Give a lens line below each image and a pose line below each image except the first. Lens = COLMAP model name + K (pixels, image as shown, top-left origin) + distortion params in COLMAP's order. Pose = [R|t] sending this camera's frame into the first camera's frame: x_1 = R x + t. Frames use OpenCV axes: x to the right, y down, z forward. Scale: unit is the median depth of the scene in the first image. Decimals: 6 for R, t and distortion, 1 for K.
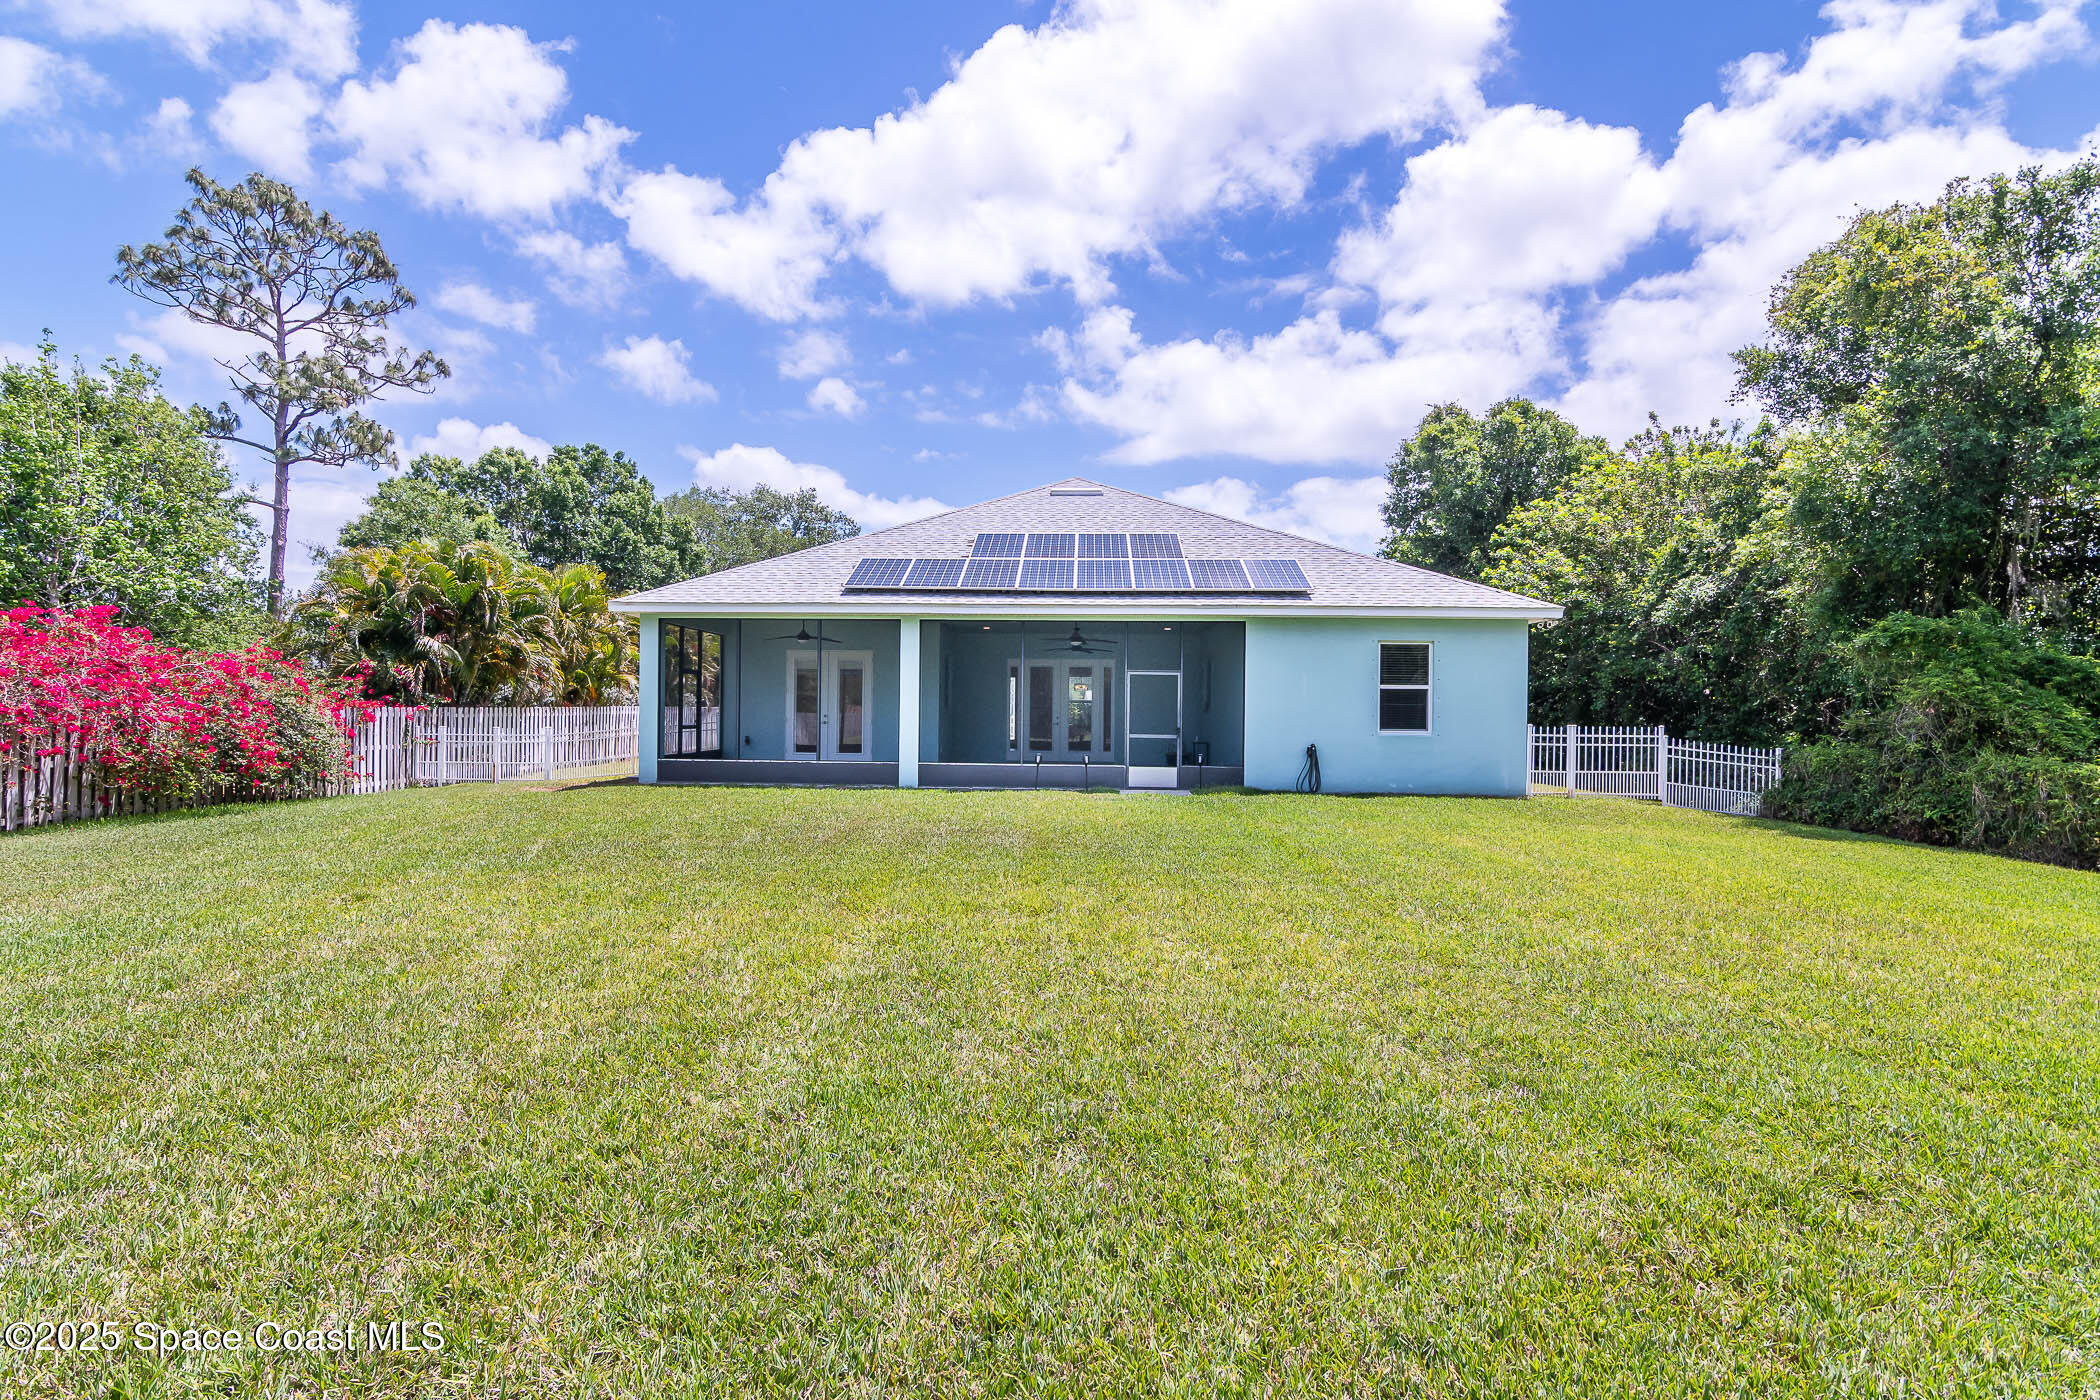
lens RADIAL K [[1000.8, 0, 1032.4], [0, 1000.8, 706.6], [0, 0, 1]] dist [-0.019226, -0.001521]
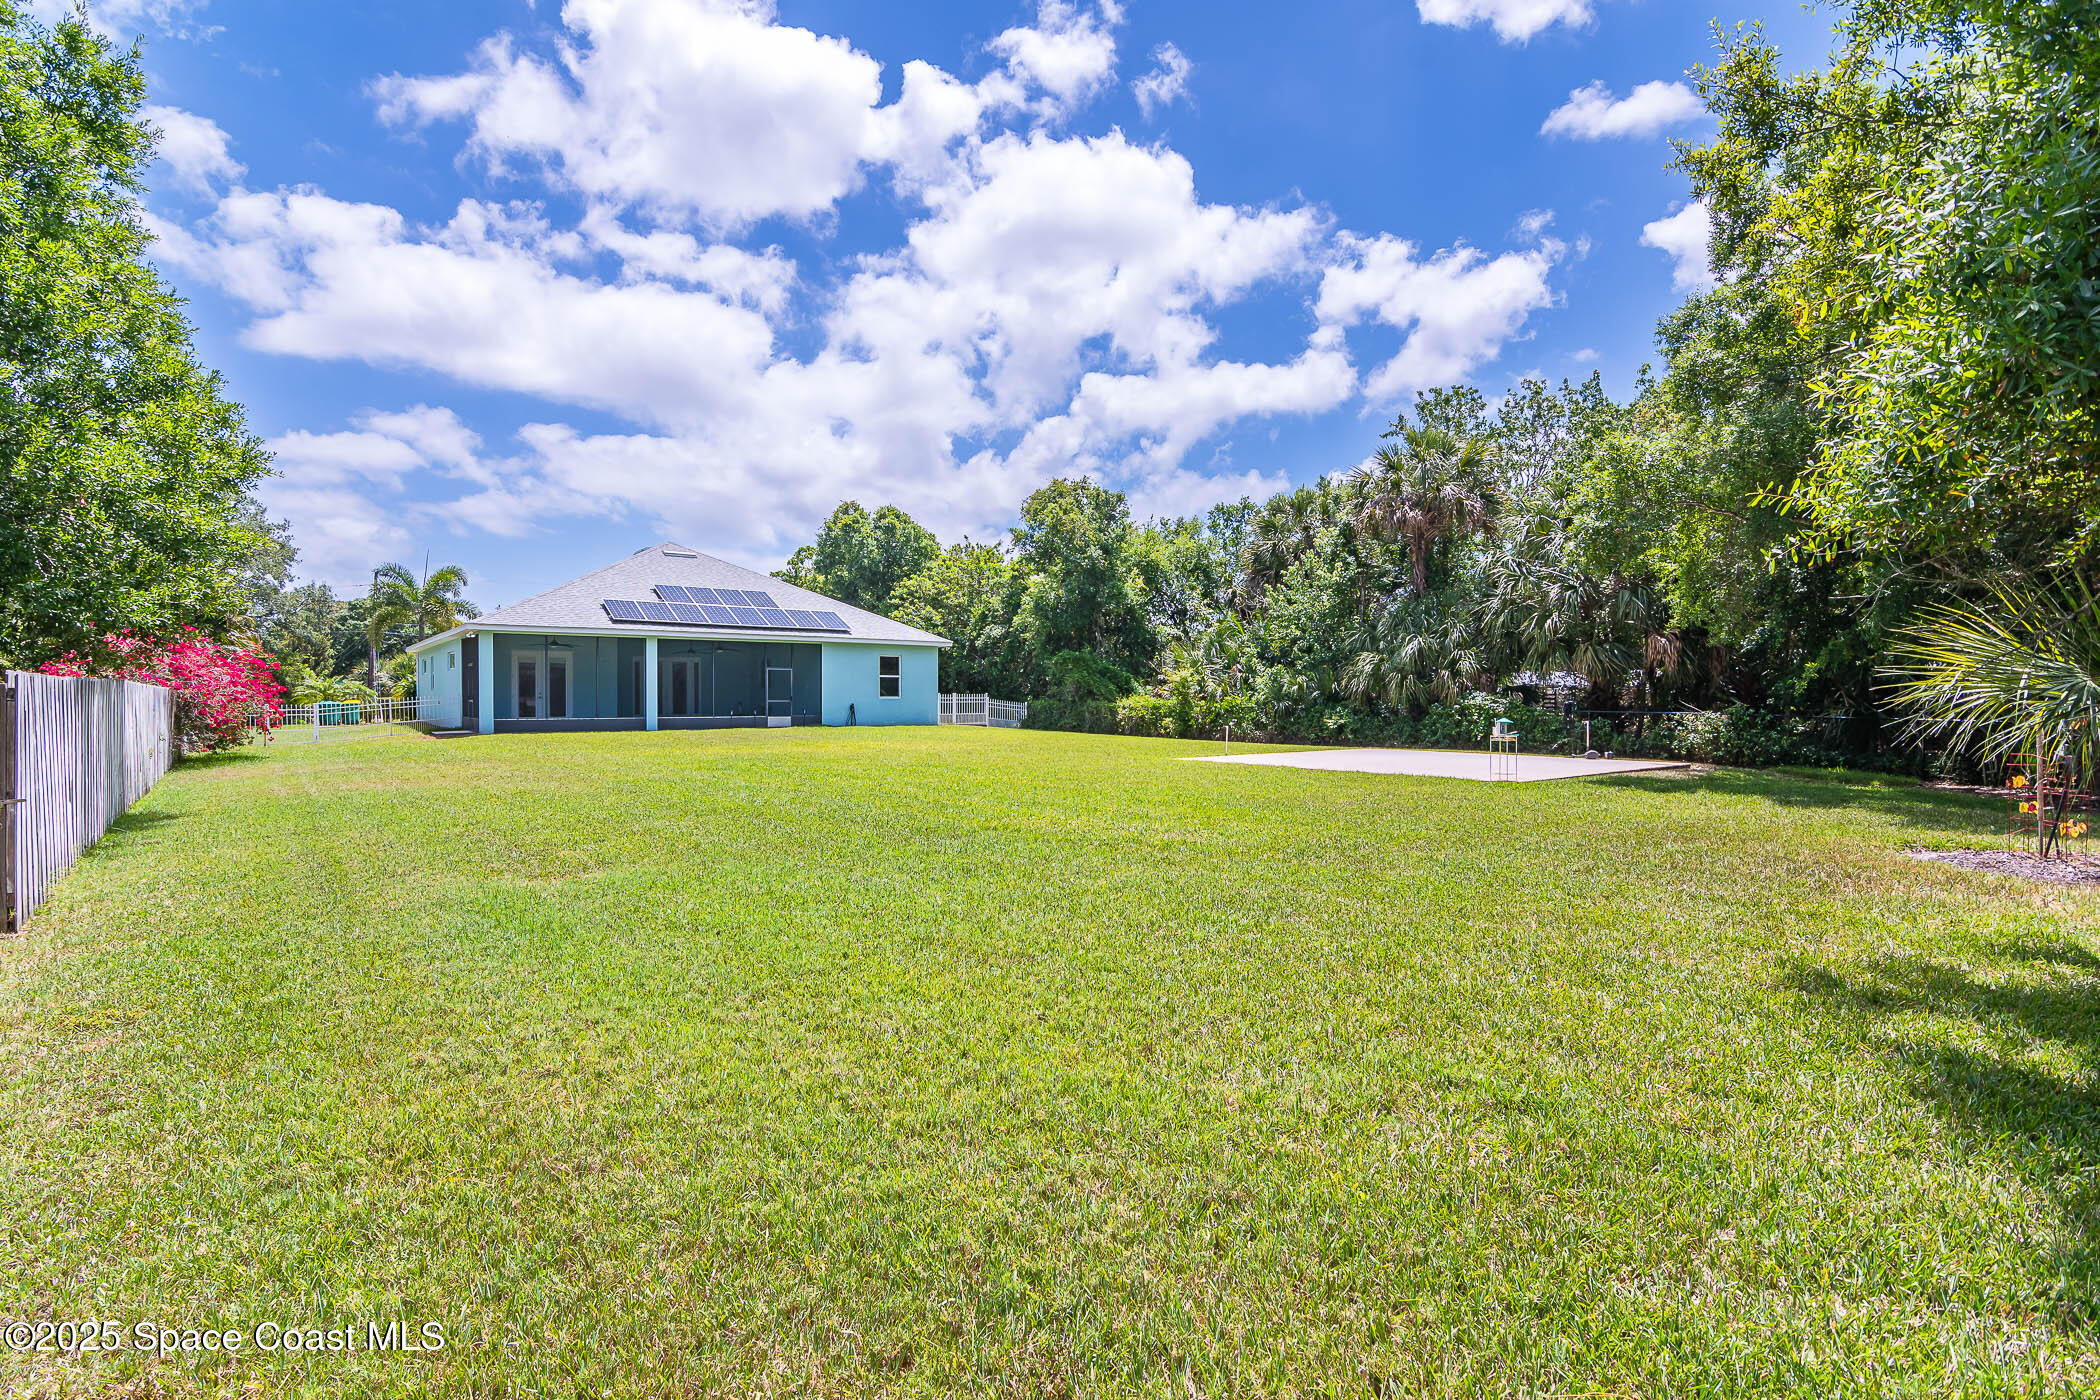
lens RADIAL K [[1000.8, 0, 1032.4], [0, 1000.8, 706.6], [0, 0, 1]] dist [-0.019226, -0.001521]
pose [[0.766560, -0.015985, 0.641974, -0.667421], [0.005571, 0.999818, 0.018243, 0.006982], [-0.642149, -0.010408, 0.766509, -0.732725]]
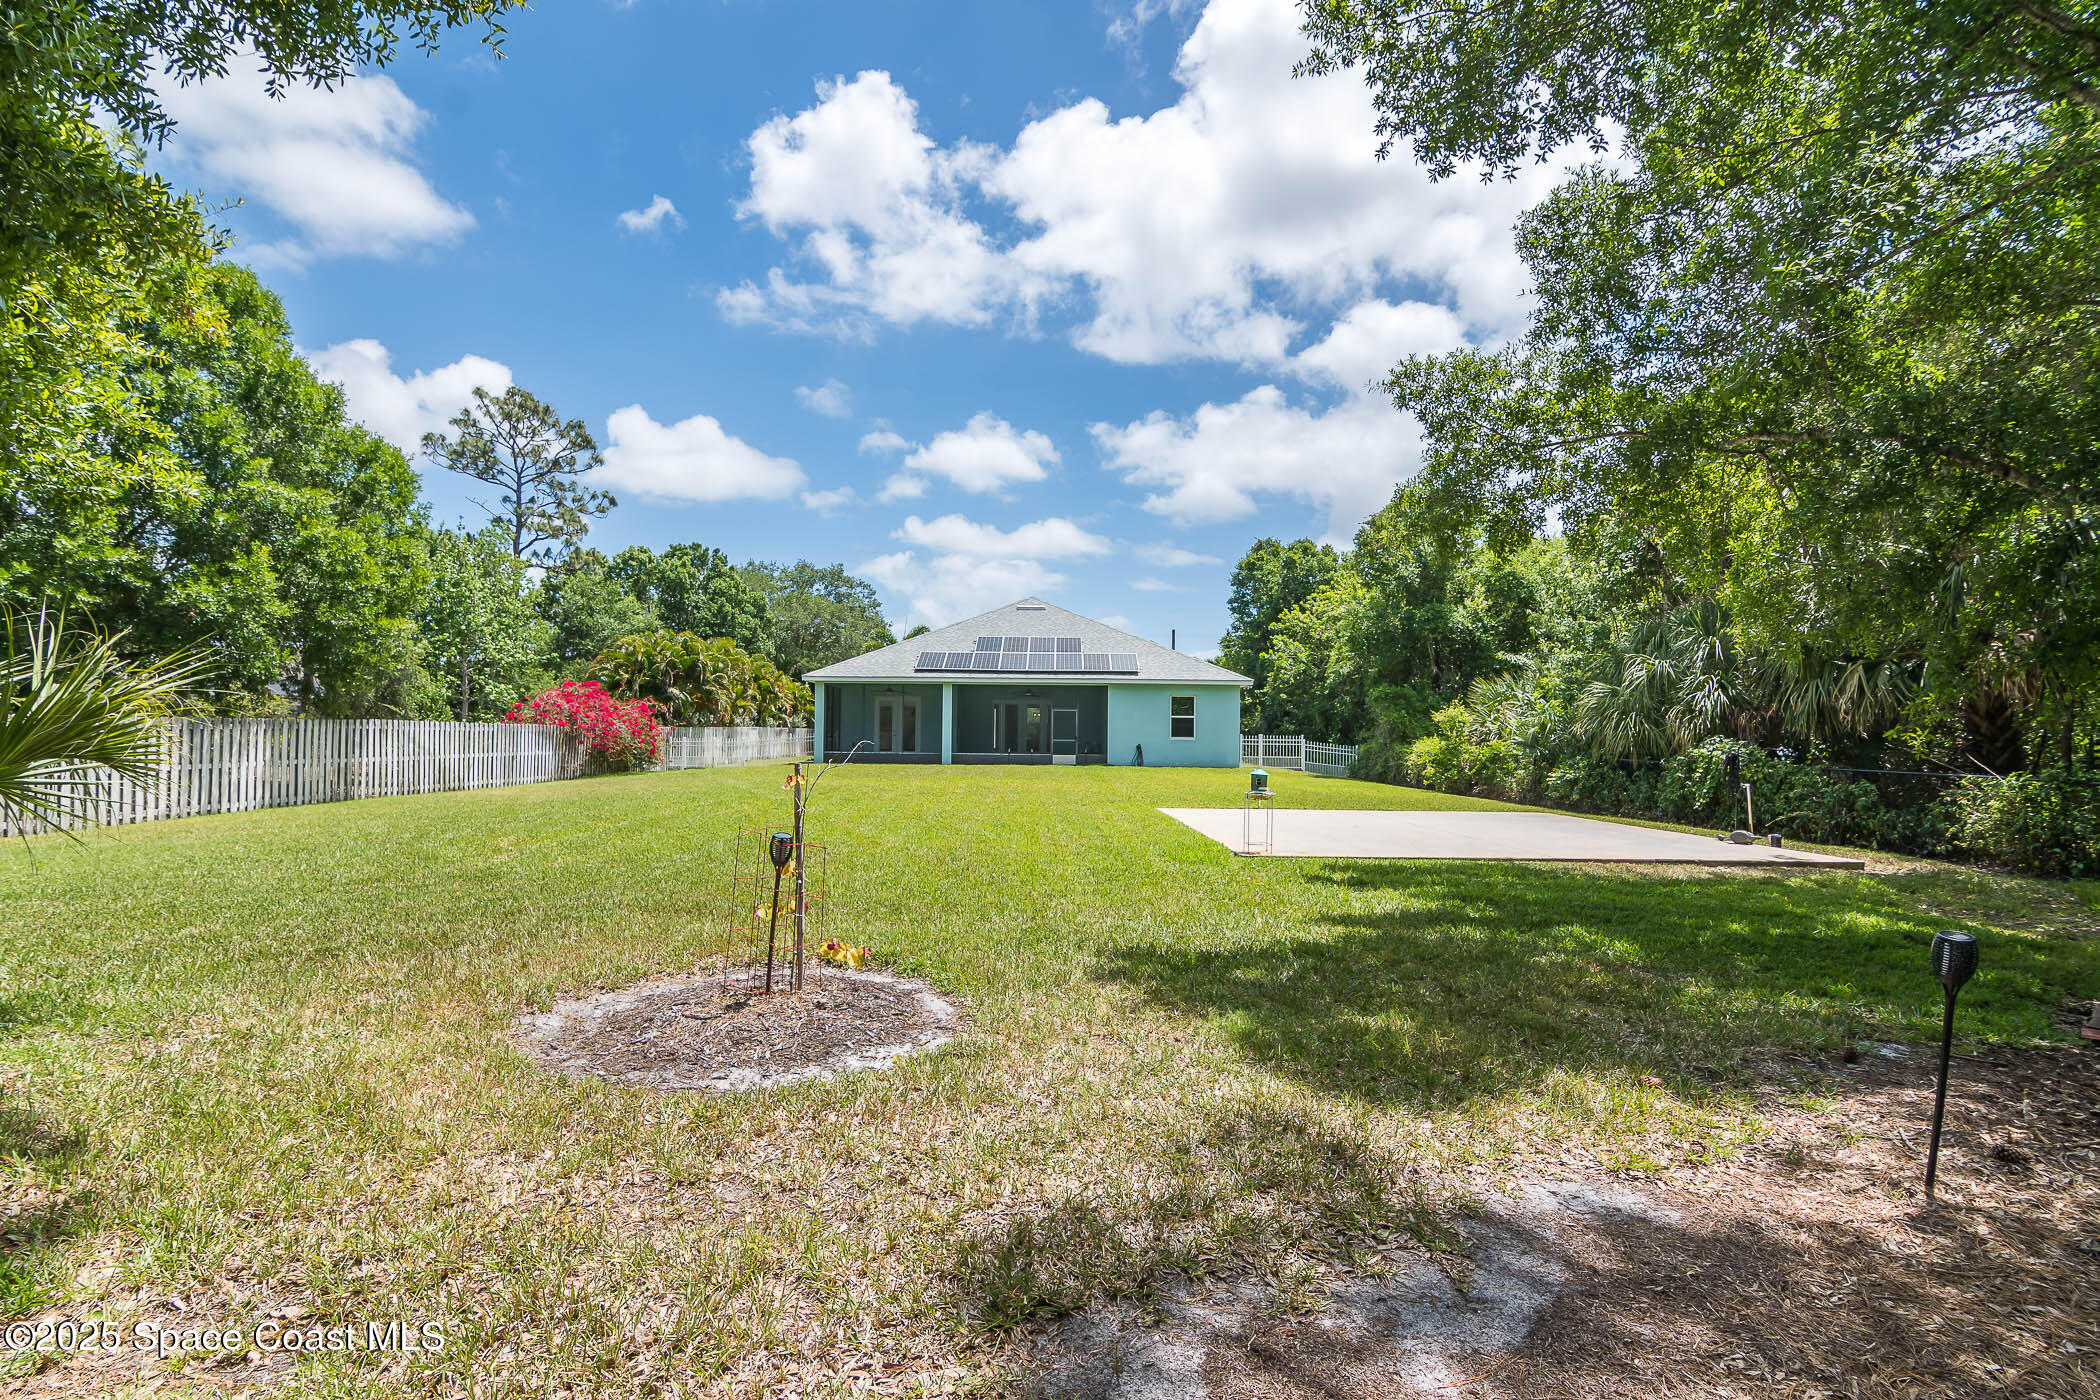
lens RADIAL K [[1000.8, 0, 1032.4], [0, 1000.8, 706.6], [0, 0, 1]] dist [-0.019226, -0.001521]
pose [[0.999680, 0.001859, 0.025233, 0.001428], [-0.001241, 0.999700, -0.024467, 0.009388], [-0.025271, 0.024428, 0.999382, -0.944684]]
